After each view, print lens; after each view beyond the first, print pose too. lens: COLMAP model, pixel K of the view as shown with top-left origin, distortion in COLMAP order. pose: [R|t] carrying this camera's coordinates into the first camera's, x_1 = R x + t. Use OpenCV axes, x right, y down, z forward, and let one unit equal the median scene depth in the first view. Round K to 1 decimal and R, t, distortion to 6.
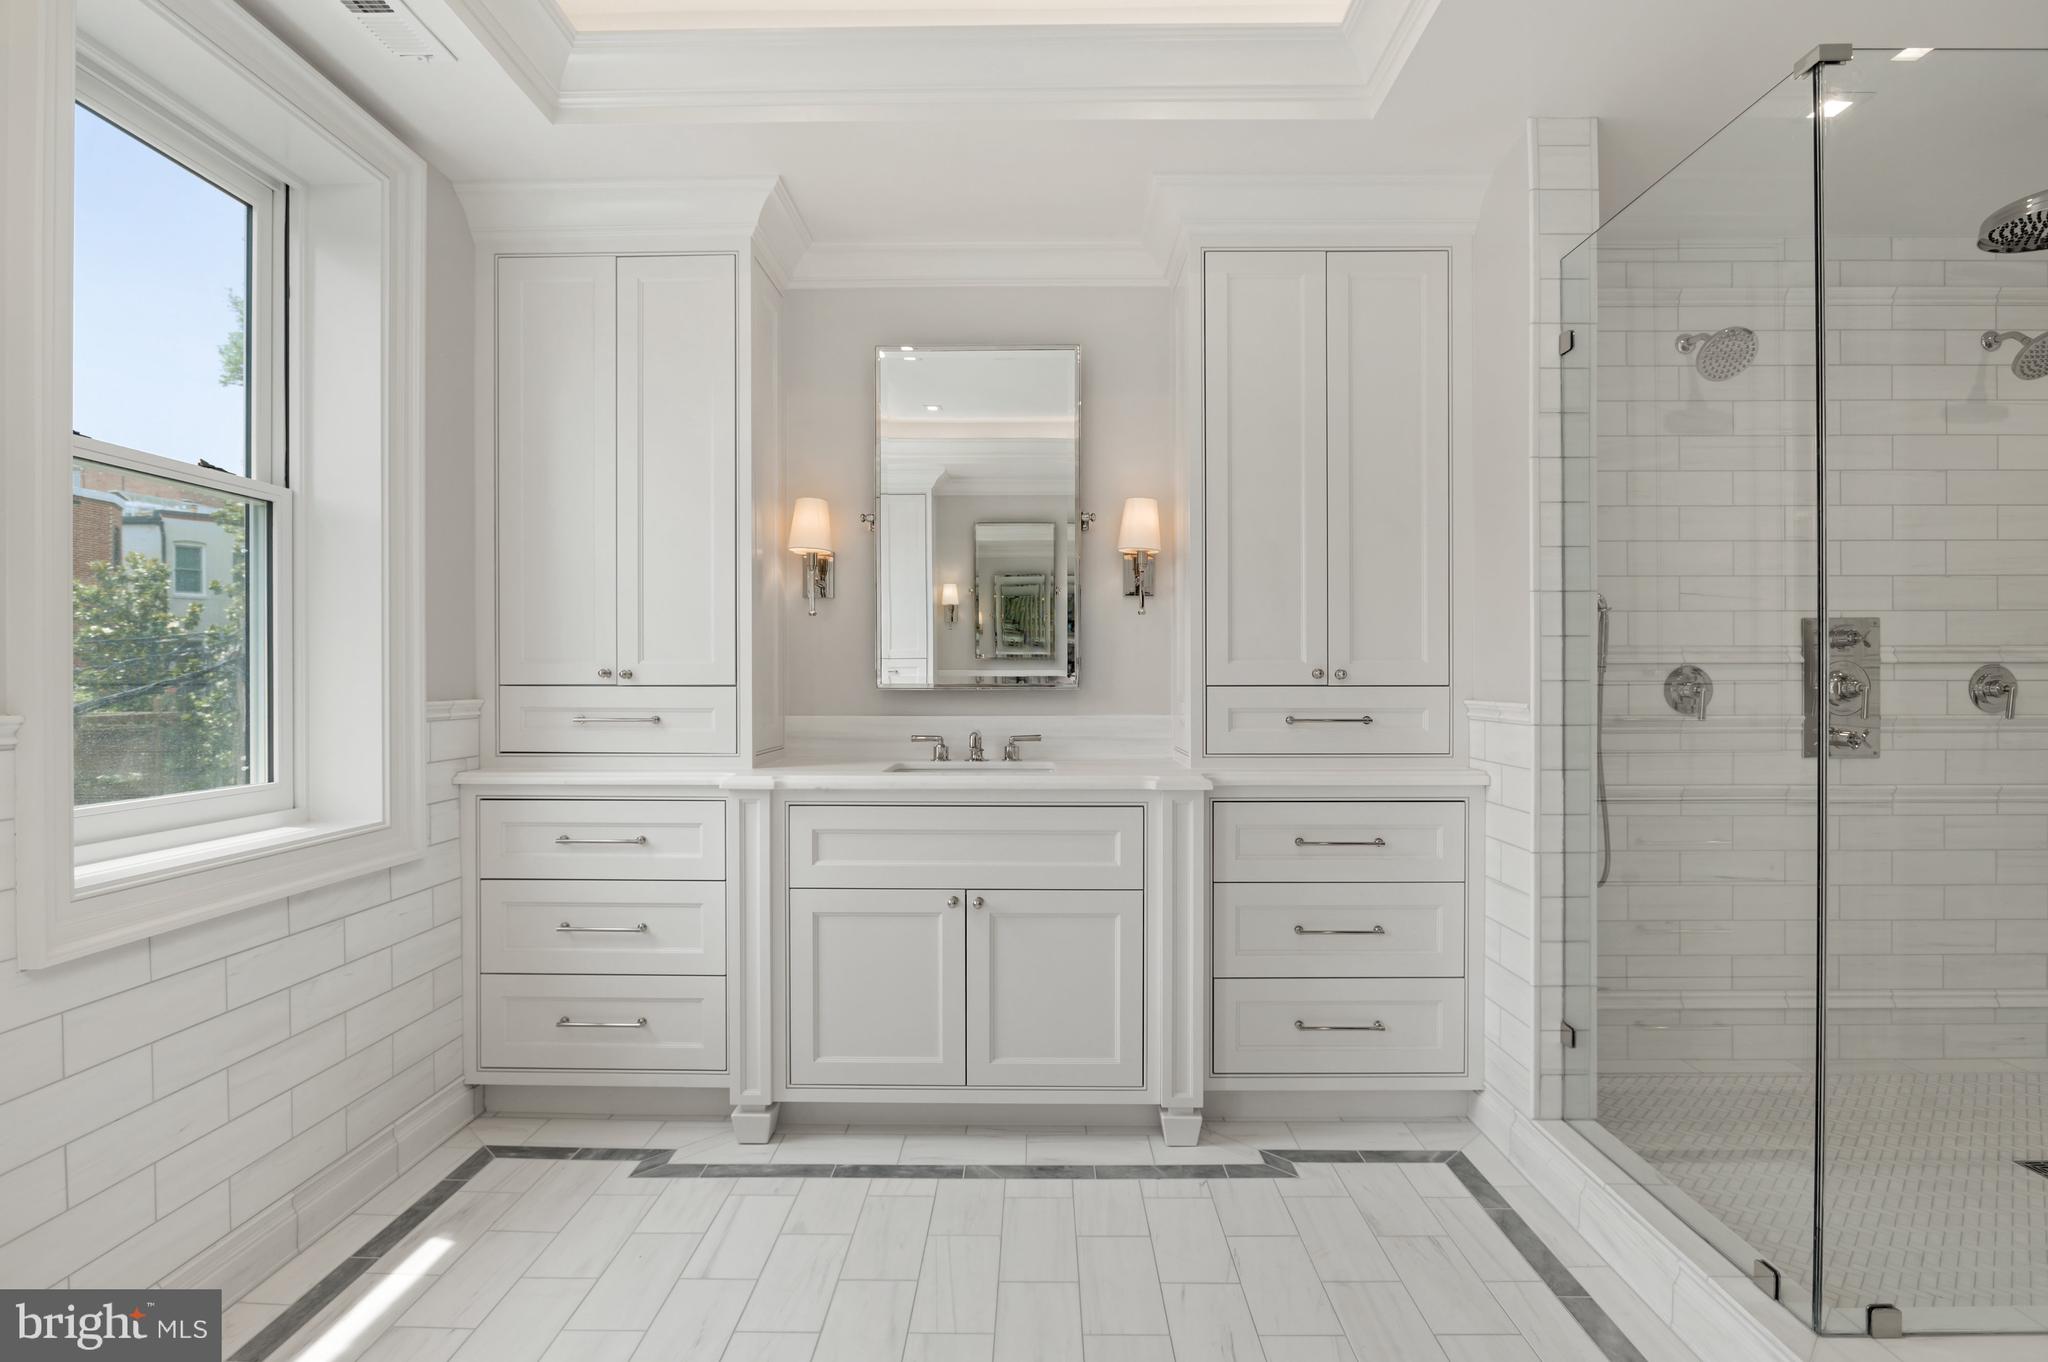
lens RADIAL K [[982.9, 0, 1025.6], [0, 982.9, 694.4], [0, 0, 1]] dist [-0.004979, -0.000113]
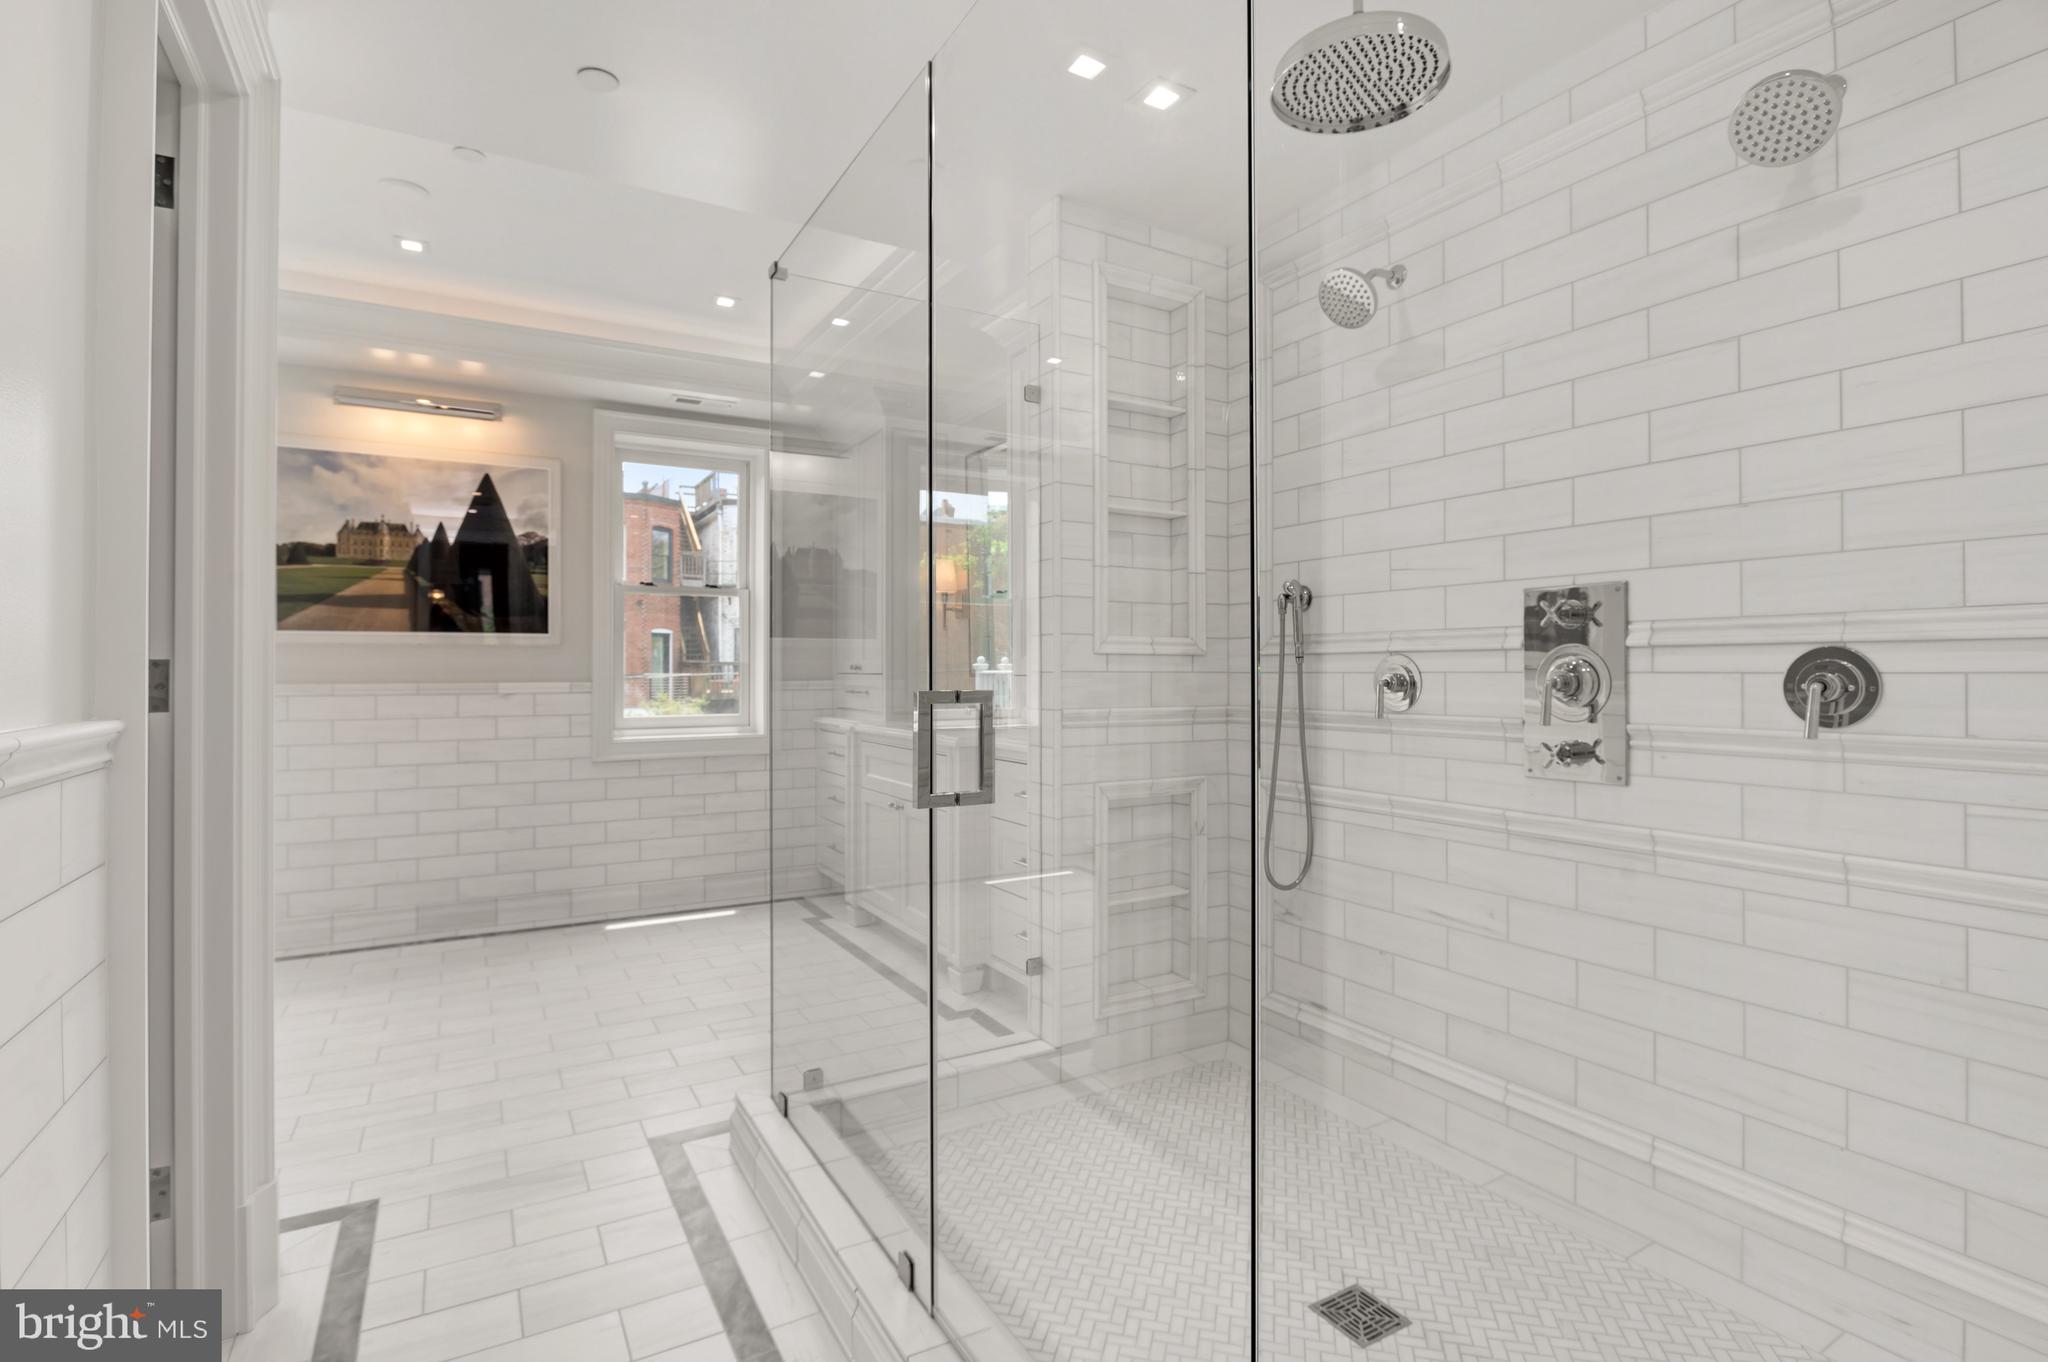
lens RADIAL K [[982.9, 0, 1014.4], [0, 982.9, 668.4], [0, 0, 1]] dist [-0.004979, -0.000113]
pose [[0.503019, -0.001673, -0.864274, 1.247308], [-0.008596, 0.999939, -0.006938, -0.008524], [0.864233, 0.010919, 0.502974, 0.286799]]
